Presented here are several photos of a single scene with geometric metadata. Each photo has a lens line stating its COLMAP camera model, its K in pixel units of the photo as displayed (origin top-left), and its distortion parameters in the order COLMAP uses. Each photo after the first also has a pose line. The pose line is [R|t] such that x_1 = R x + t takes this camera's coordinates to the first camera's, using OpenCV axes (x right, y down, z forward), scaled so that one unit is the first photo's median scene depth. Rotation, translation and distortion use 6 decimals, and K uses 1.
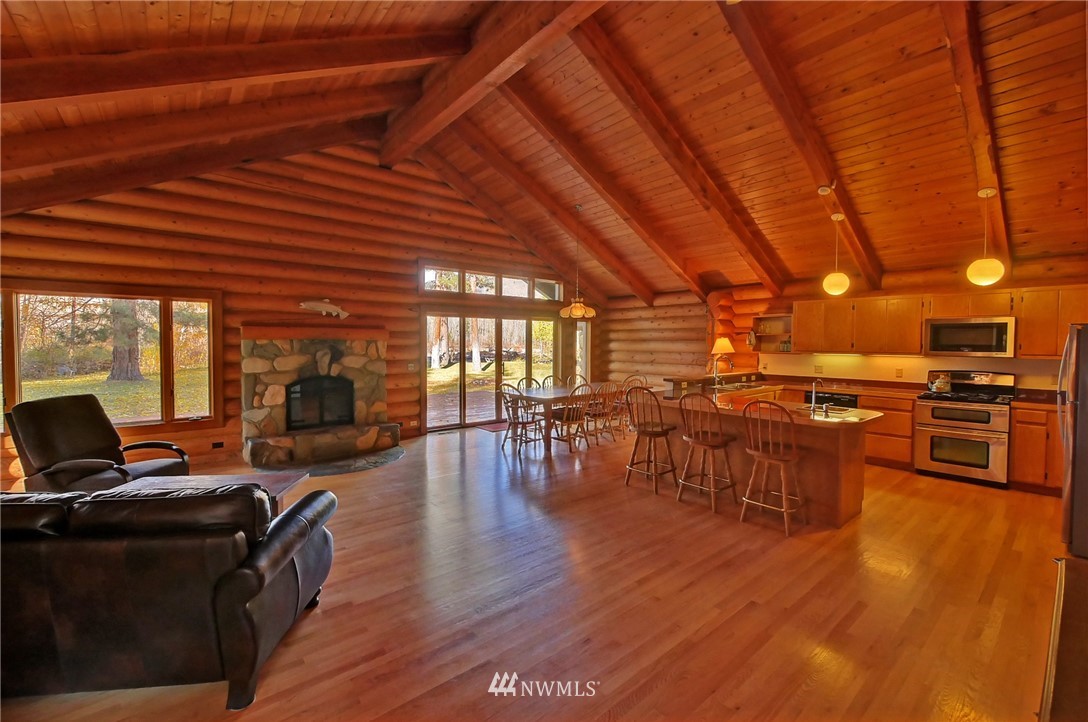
lens RADIAL K [[450.7, 0, 546.5], [0, 450.7, 349.6], [0, 0, 1]] dist [0.000574, -0.000112]
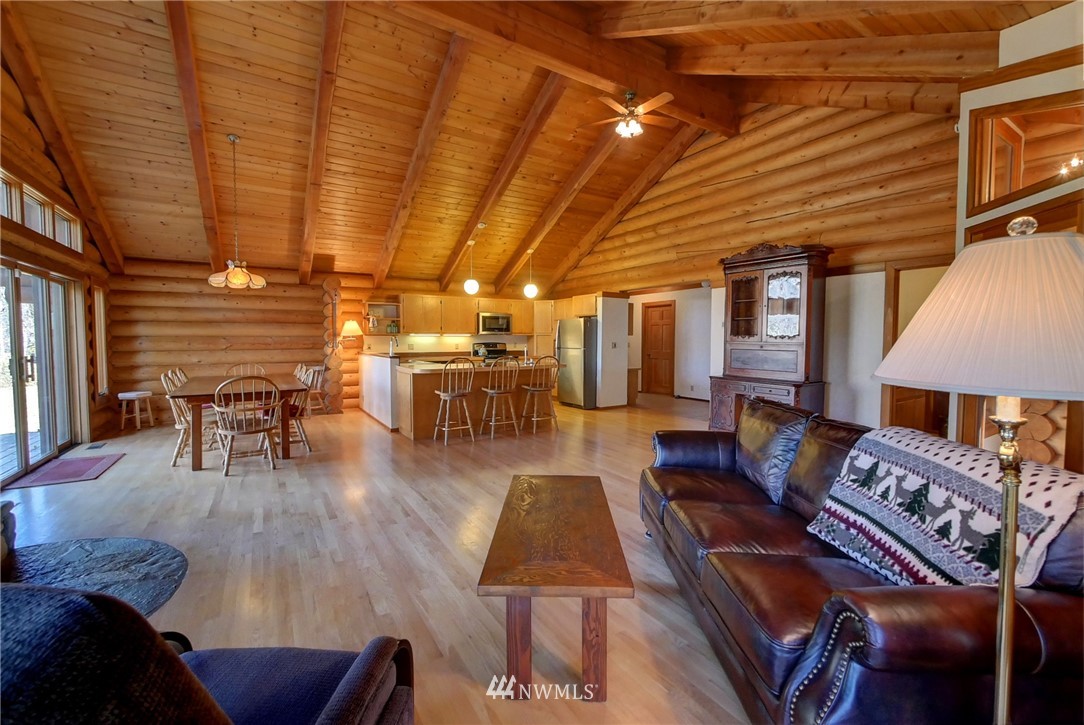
lens RADIAL K [[449.5, 0, 544.1], [0, 449.5, 355.0], [0, 0, 1]] dist [-0.019912, -0.000091]
pose [[0.137660, -0.044875, 0.989462, -0.595301], [0.018299, 0.998918, 0.042758, 0.017844], [-0.990311, 0.012220, 0.138332, 0.393511]]
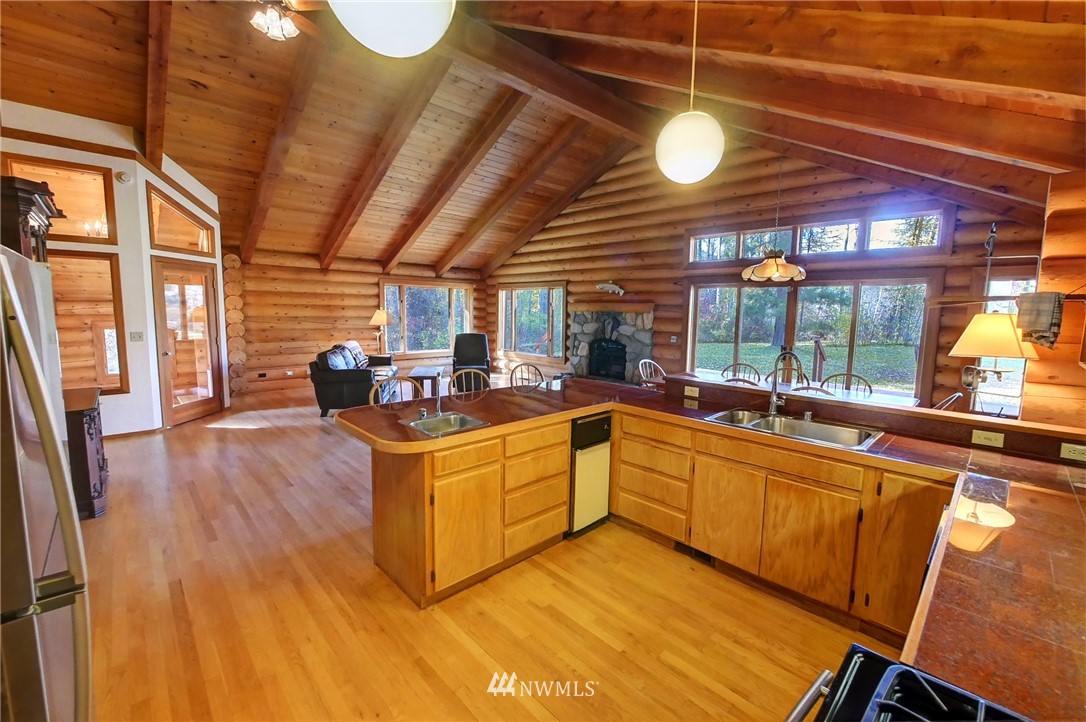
lens RADIAL K [[445.0, 0, 543.0], [0, 445.0, 361.0], [0, 0, 1]] dist [-0.017514, 0.000020]
pose [[0.059092, 0.112562, -0.991886, 0.606810], [-0.037192, 0.993181, 0.110493, -0.011921], [0.997559, 0.030361, 0.062876, 0.549025]]
